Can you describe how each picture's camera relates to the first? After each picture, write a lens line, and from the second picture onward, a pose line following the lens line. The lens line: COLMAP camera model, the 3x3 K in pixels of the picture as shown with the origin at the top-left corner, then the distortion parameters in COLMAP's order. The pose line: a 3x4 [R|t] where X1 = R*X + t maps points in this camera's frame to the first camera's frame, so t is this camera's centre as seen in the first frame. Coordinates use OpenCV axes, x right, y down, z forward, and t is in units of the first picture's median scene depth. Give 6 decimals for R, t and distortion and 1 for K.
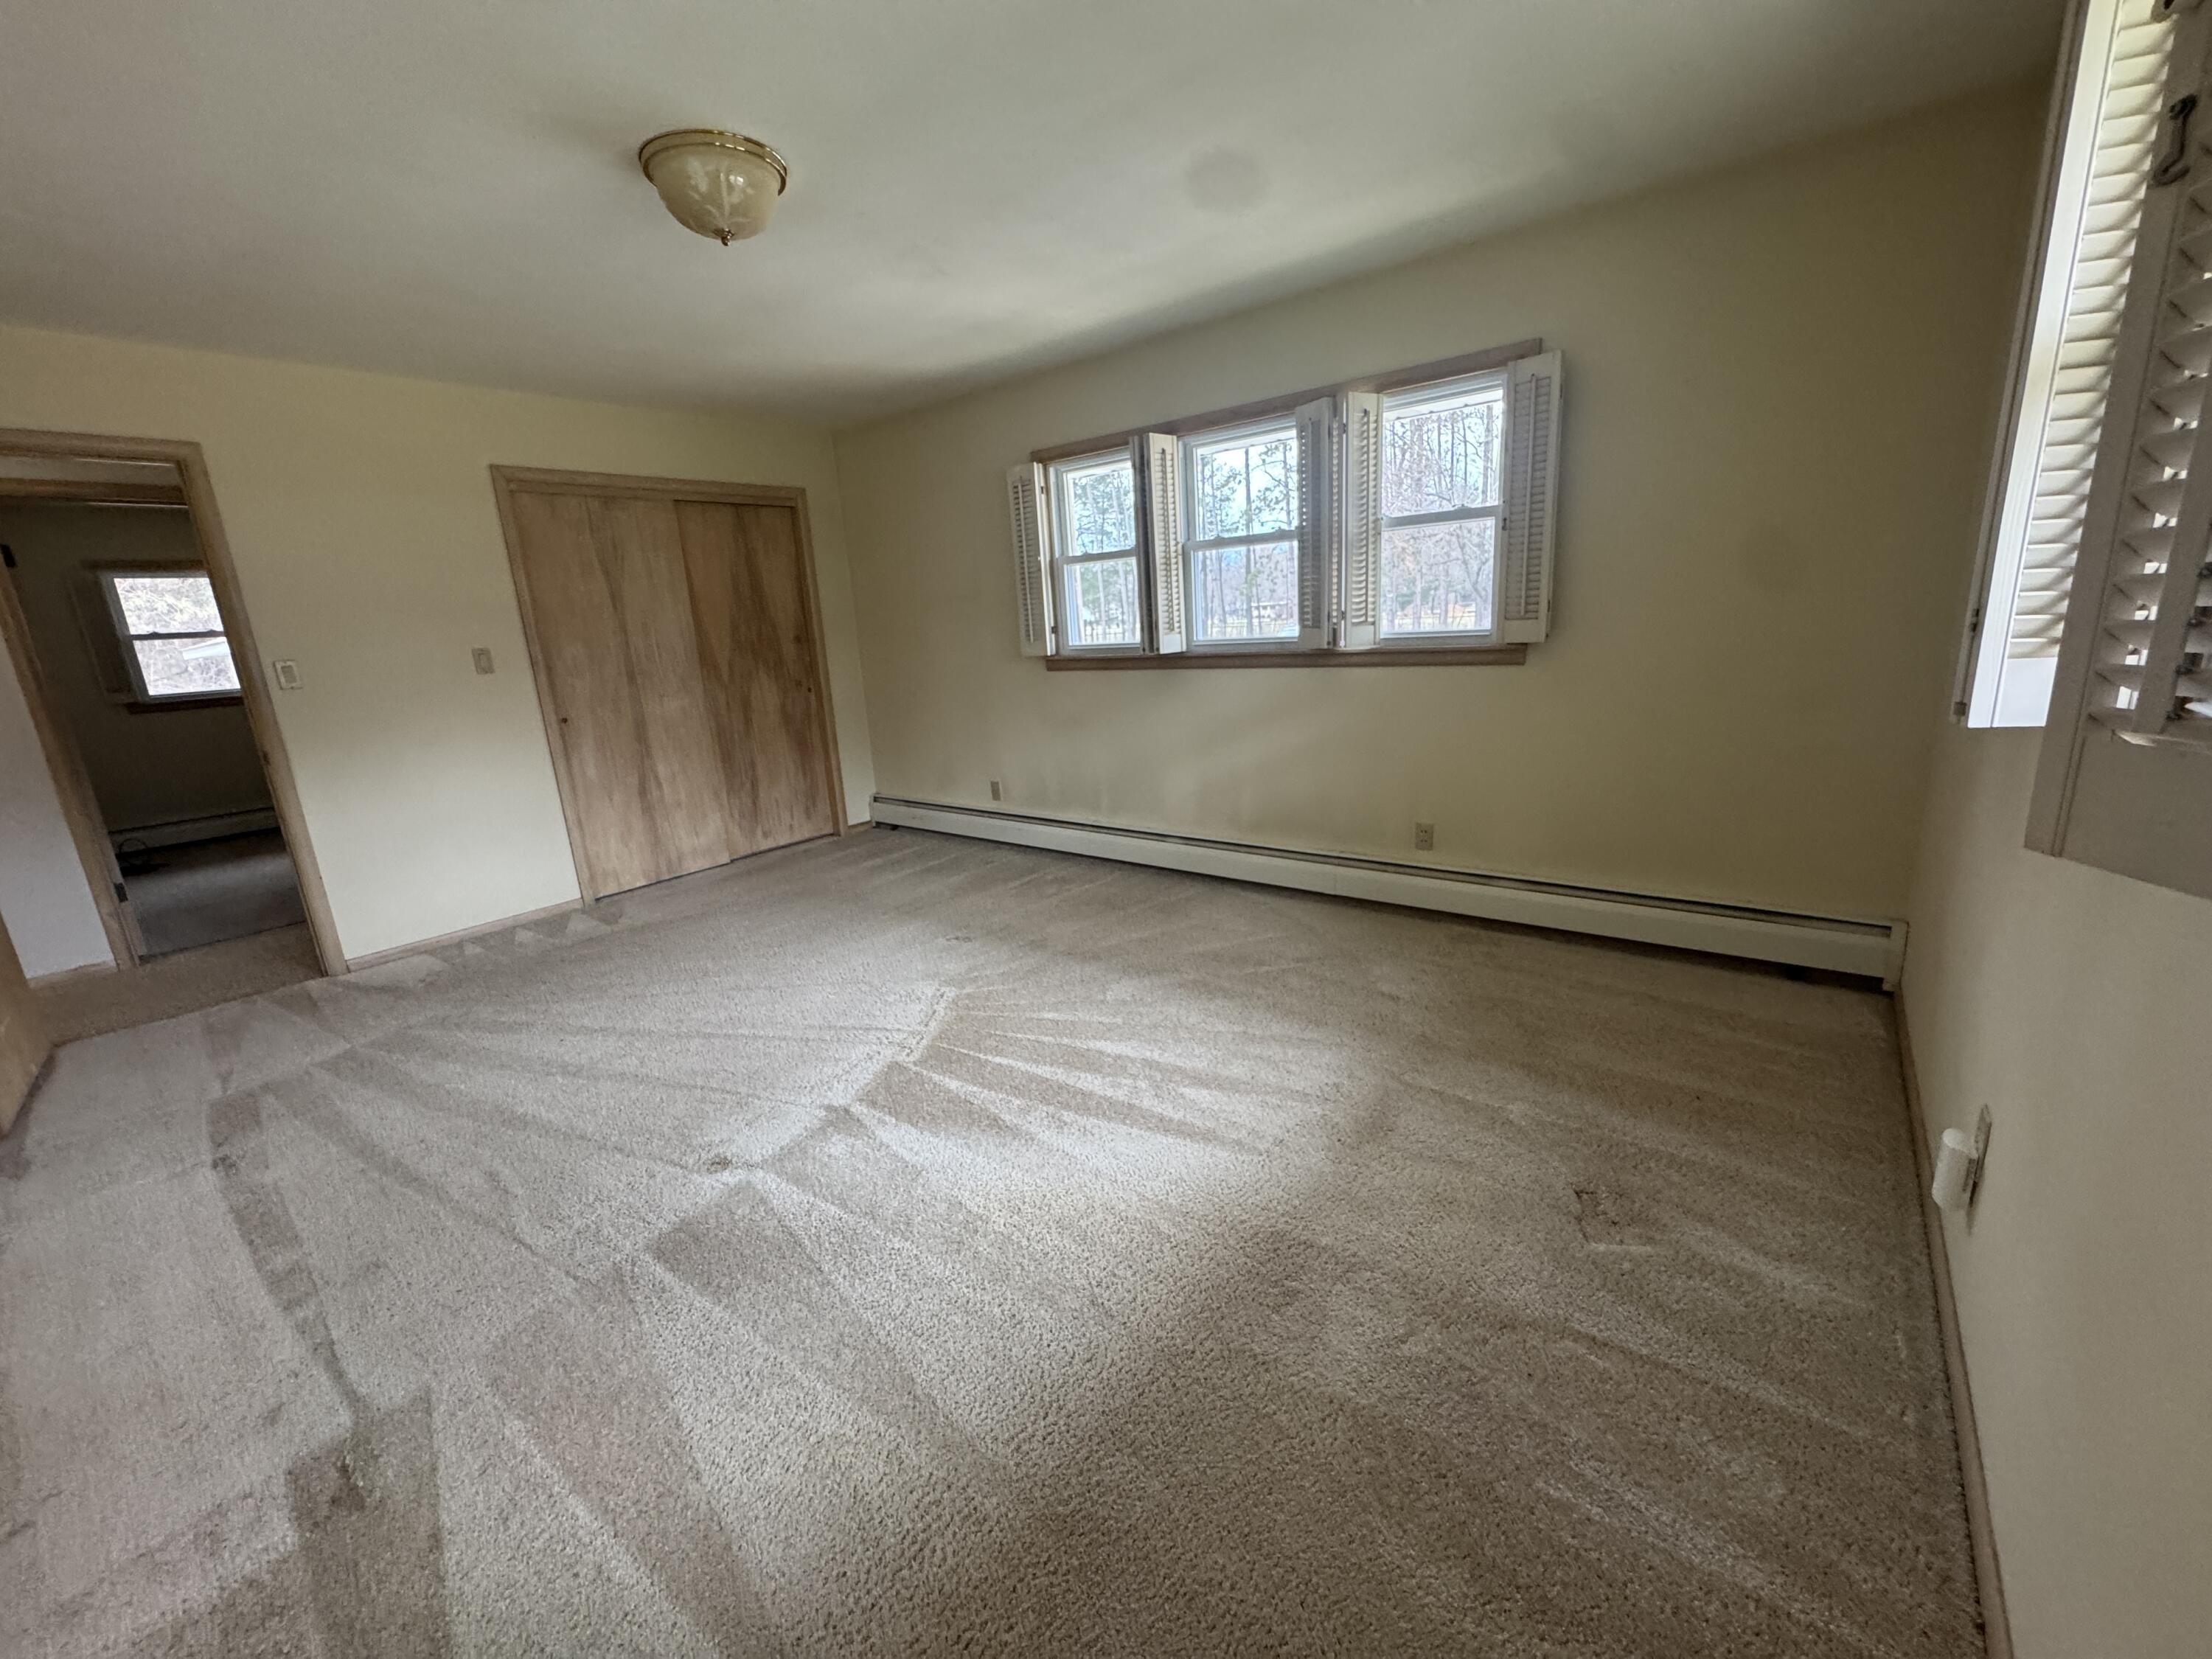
lens RADIAL K [[881.6, 0, 1106.0], [0, 881.6, 829.5], [0, 0, 1]] dist [-0.001837, 0.000385]
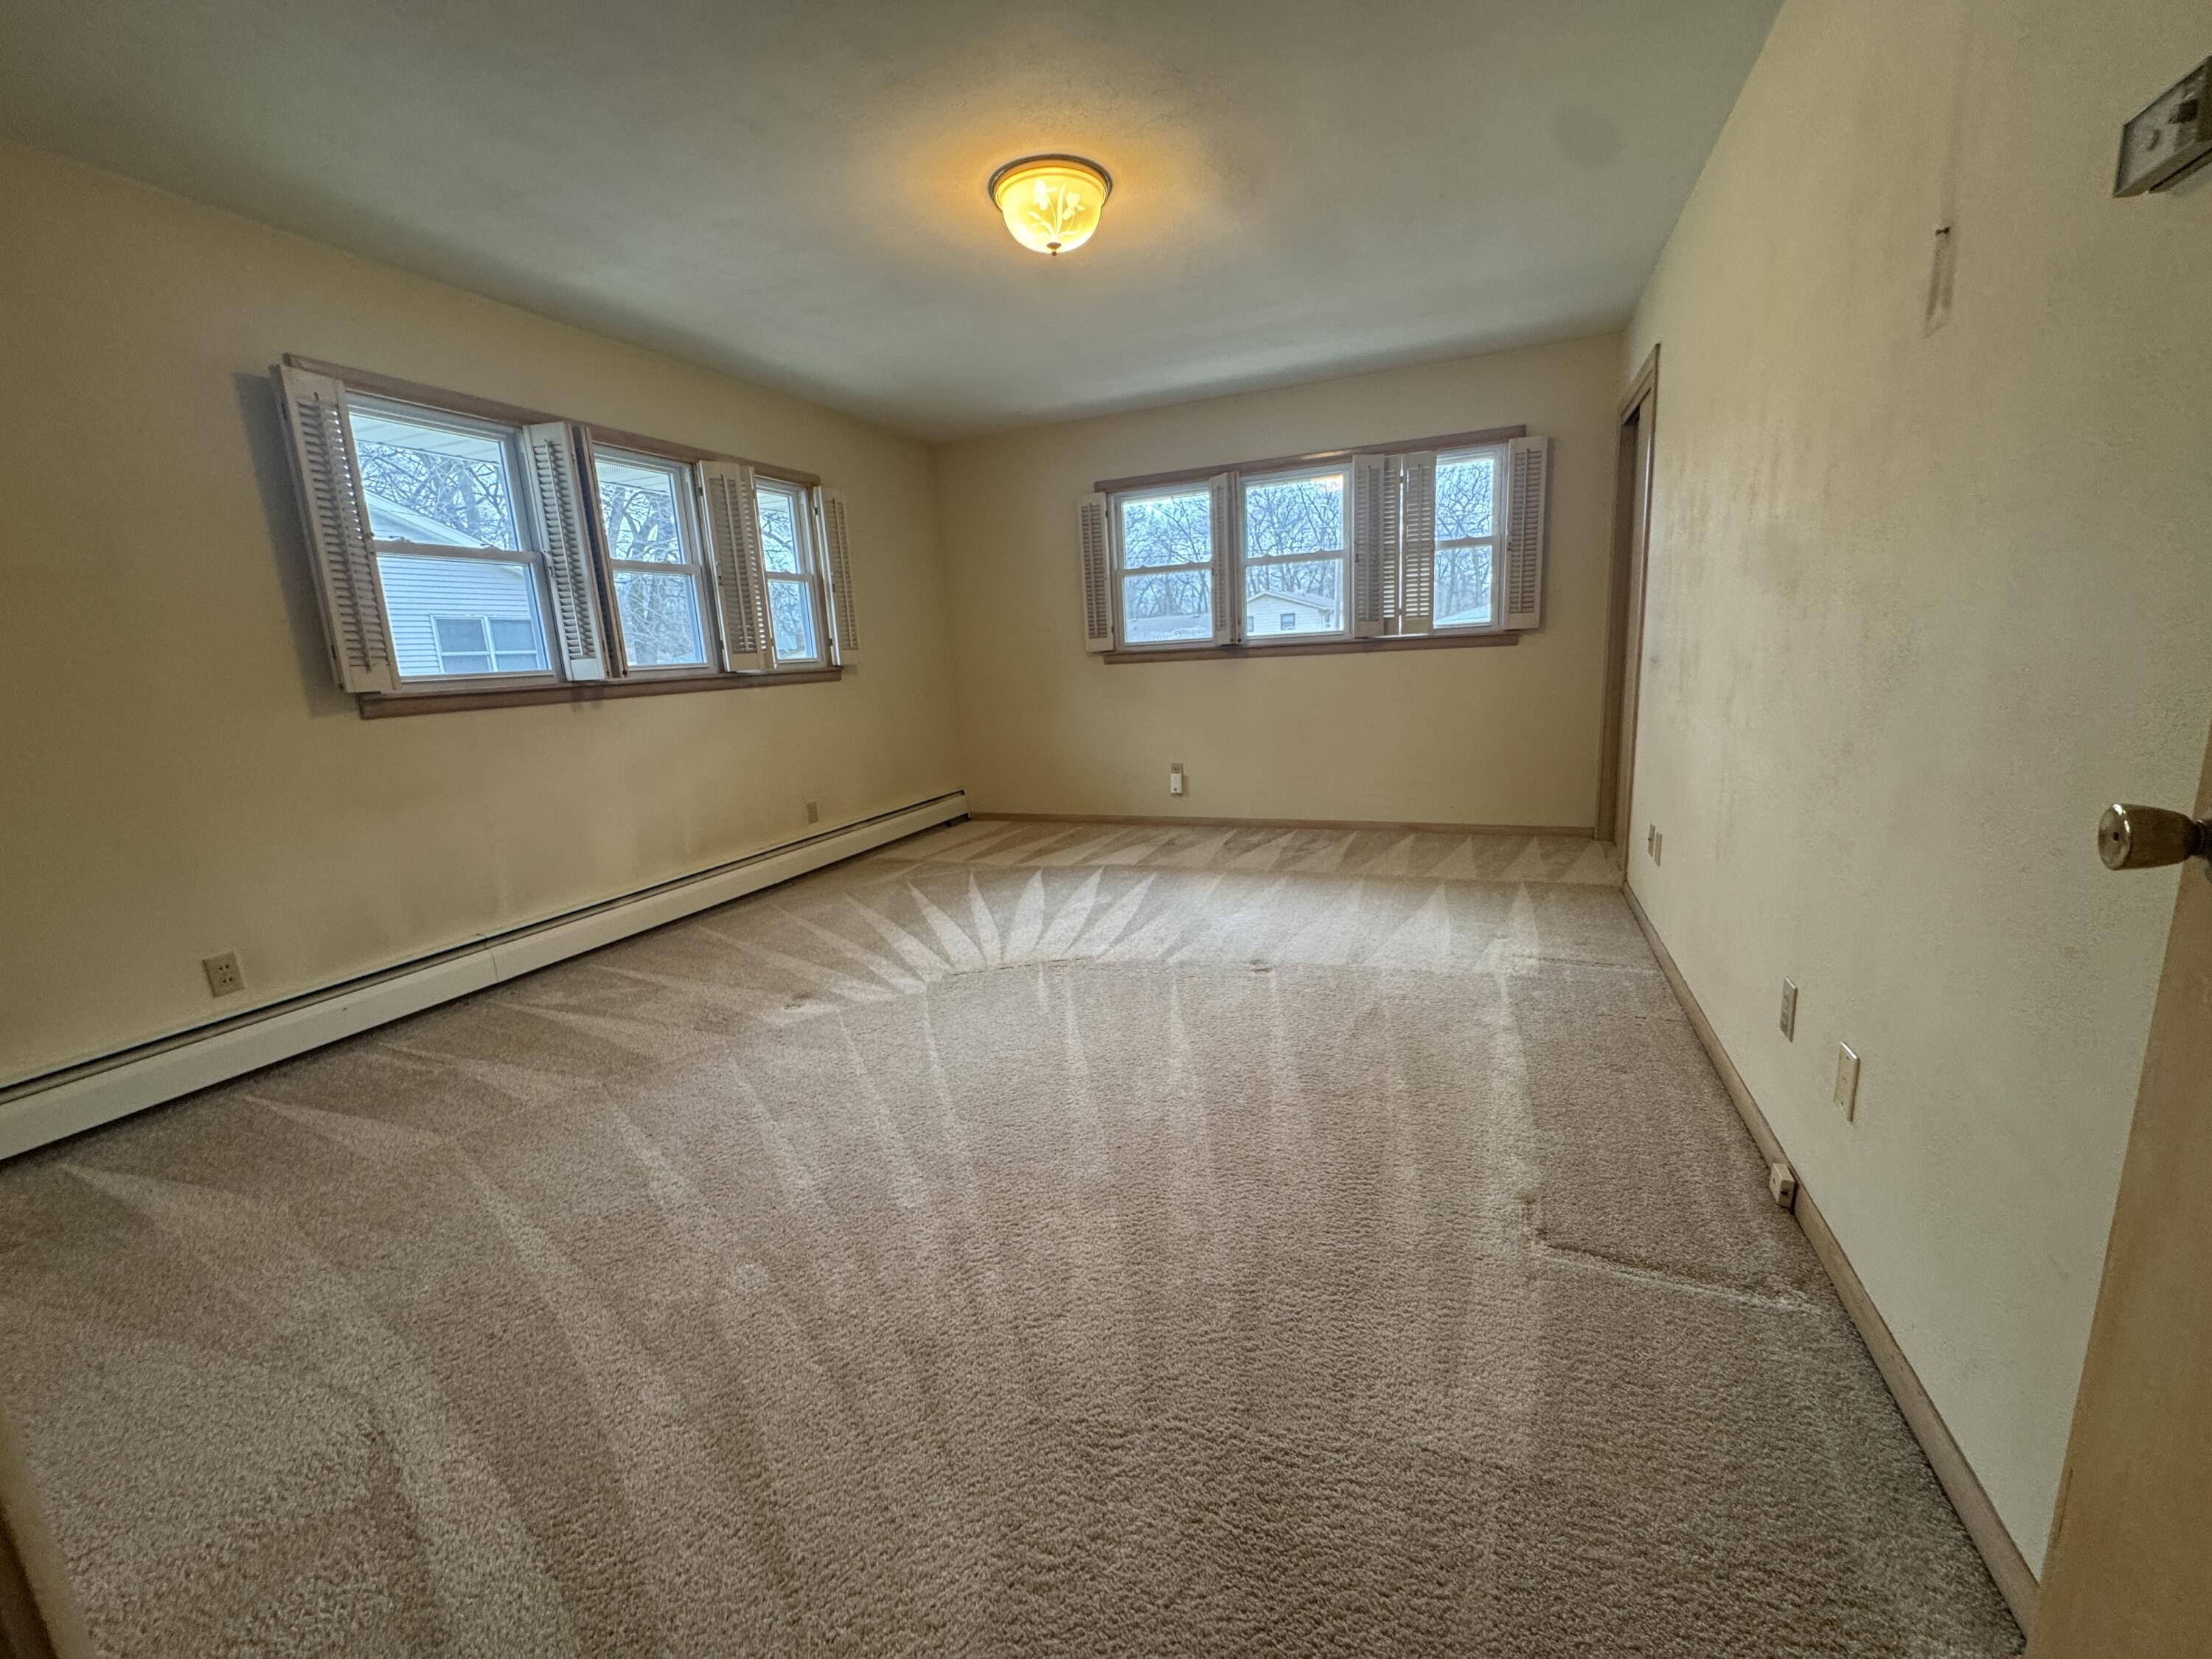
lens RADIAL K [[881.6, 0, 1106.0], [0, 881.6, 829.5], [0, 0, 1]] dist [-0.001837, 0.000385]
pose [[-0.252162, -0.146733, 0.956496, -0.957090], [0.266624, 0.939643, 0.214438, -0.125713], [-0.930229, 0.309097, -0.197820, 0.806655]]
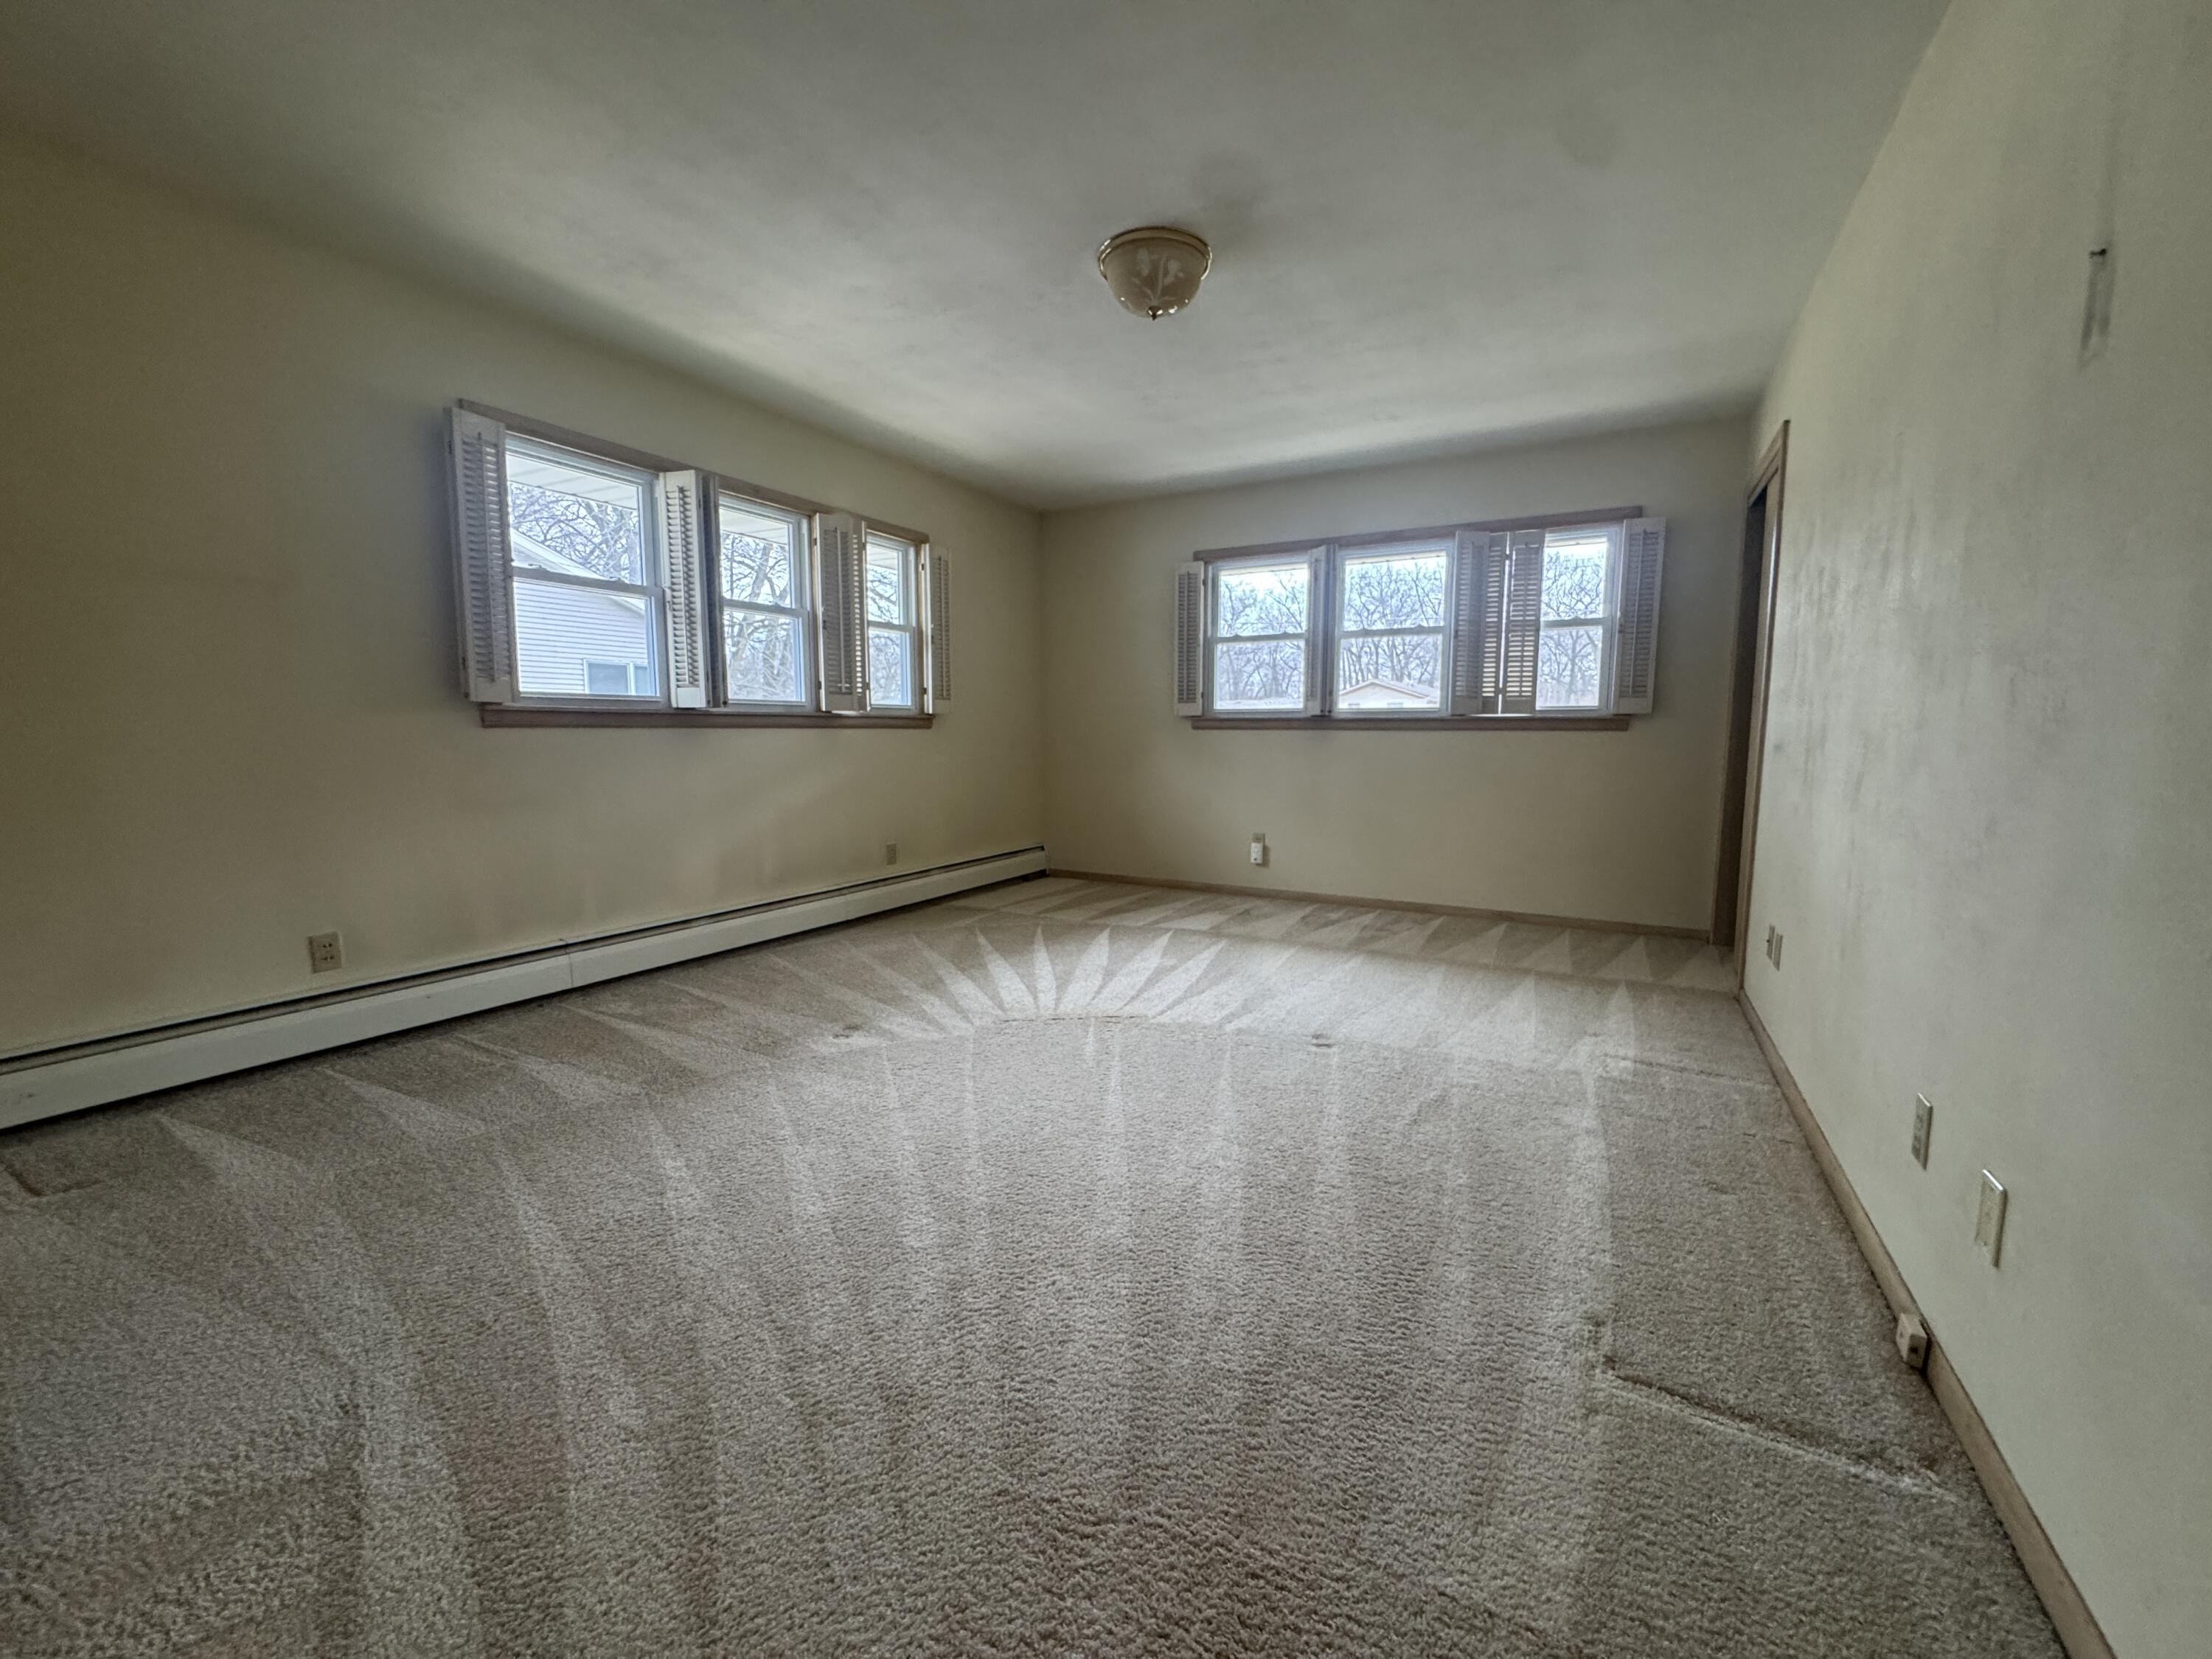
lens RADIAL K [[881.6, 0, 1106.0], [0, 881.6, 829.5], [0, 0, 1]] dist [-0.001837, 0.000385]
pose [[-0.140409, -0.077508, 0.987055, -0.949914], [0.213673, 0.971066, 0.106647, -0.095768], [-0.966762, 0.225882, -0.119785, 0.784703]]
